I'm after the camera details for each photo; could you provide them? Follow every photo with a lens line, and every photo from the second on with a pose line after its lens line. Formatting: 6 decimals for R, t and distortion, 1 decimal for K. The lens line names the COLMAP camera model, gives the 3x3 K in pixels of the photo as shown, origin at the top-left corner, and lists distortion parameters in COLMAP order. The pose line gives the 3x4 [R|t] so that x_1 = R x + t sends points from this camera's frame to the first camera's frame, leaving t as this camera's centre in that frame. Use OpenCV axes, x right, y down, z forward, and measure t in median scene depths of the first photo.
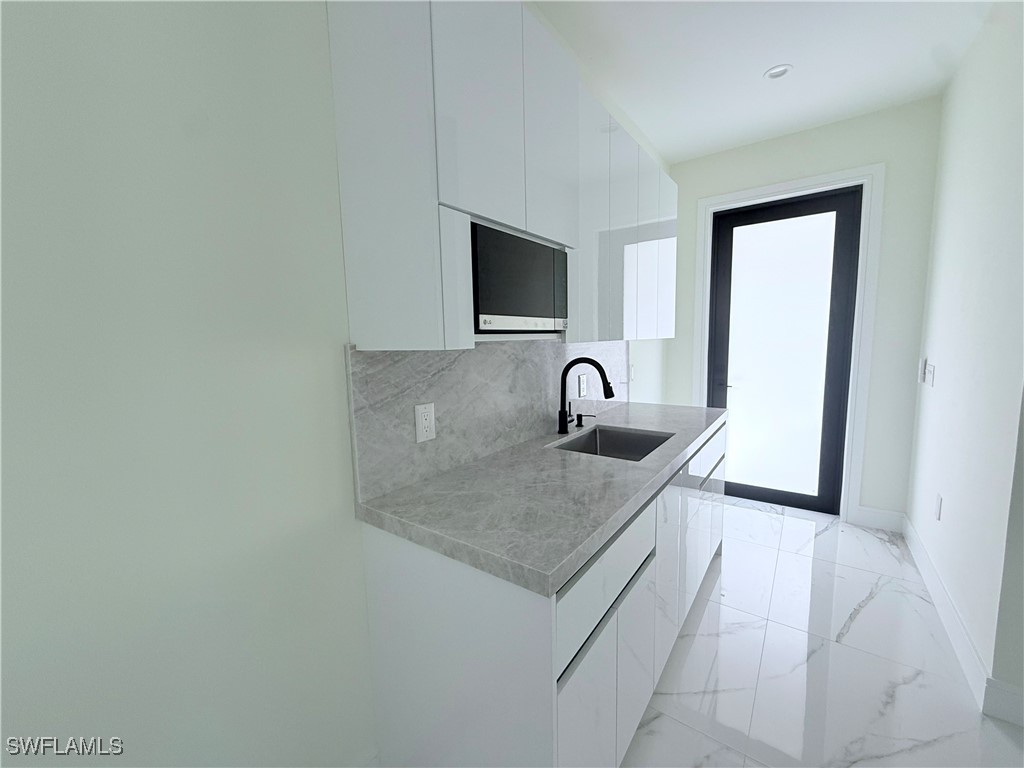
lens RADIAL K [[409.4, 0, 512.4], [0, 409.4, 383.7], [0, 0, 1]] dist [0.000618, -0.000268]
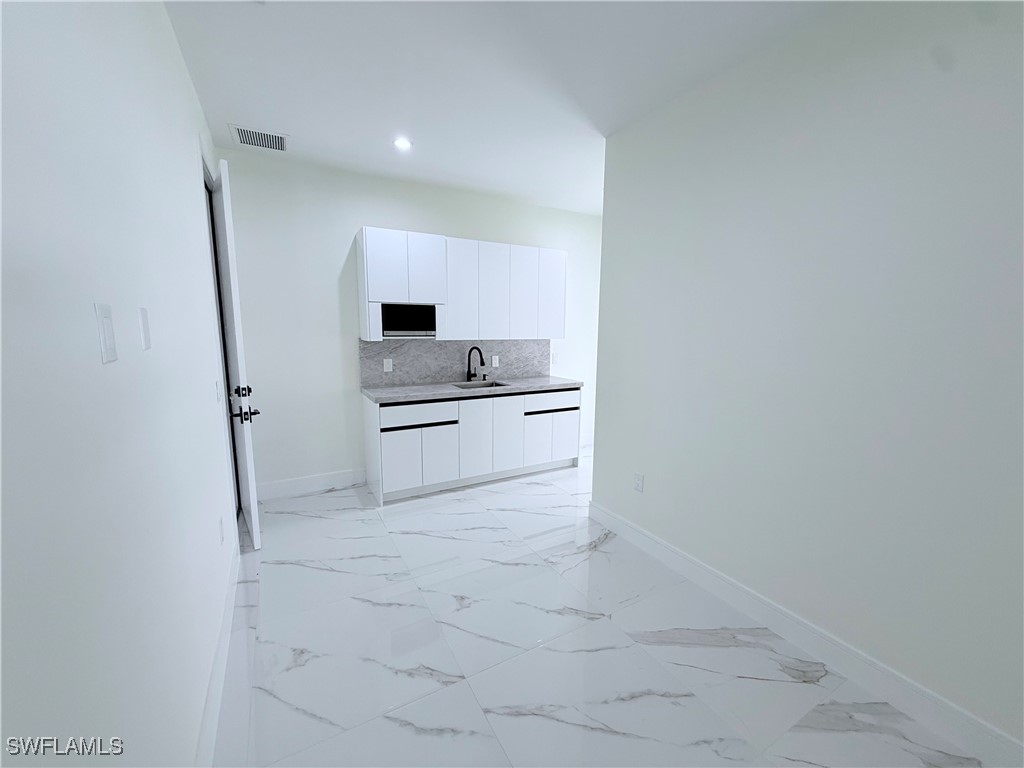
lens RADIAL K [[409.4, 0, 511.5], [0, 409.4, 384.2], [0, 0, 1]] dist [0.000618, -0.000268]
pose [[0.911466, 0.090903, -0.401206, 1.602436], [-0.076053, 0.995704, 0.052821, 0.007366], [0.404284, -0.017632, 0.914464, -1.182647]]
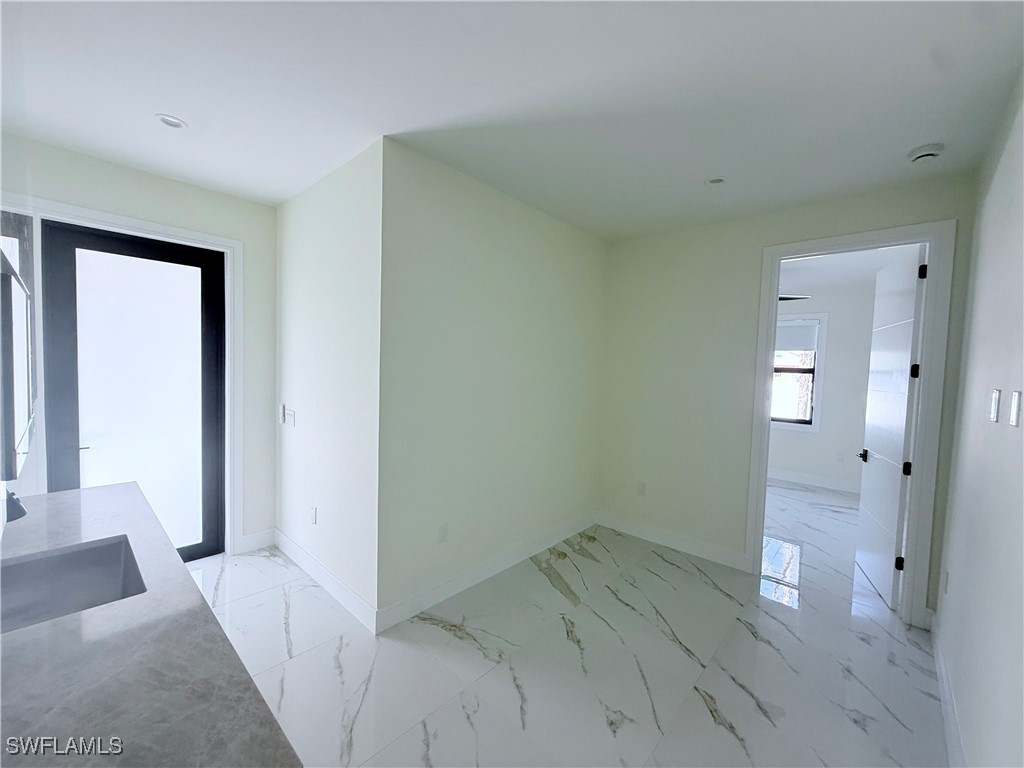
lens RADIAL K [[409.4, 0, 505.1], [0, 409.4, 385.3], [0, 0, 1]] dist [0.000618, -0.000268]
pose [[0.114599, -0.019785, 0.993215, -0.358244], [0.073089, 0.997260, 0.011432, -0.148070], [-0.990719, 0.071283, 0.115731, 0.243137]]
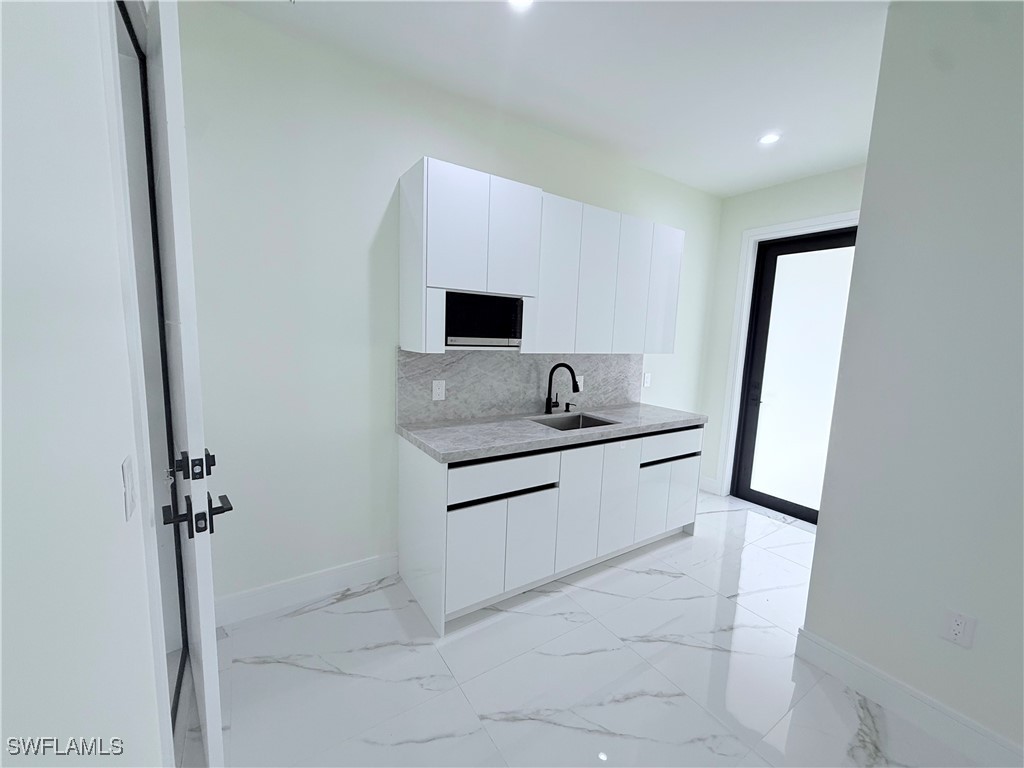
lens RADIAL K [[409.4, 0, 514.2], [0, 409.4, 384.8], [0, 0, 1]] dist [0.000618, -0.000268]
pose [[0.936307, 0.100597, -0.336465, 0.661331], [-0.096978, 0.994904, 0.027589, -0.013073], [0.337526, 0.006798, 0.941292, -0.569417]]
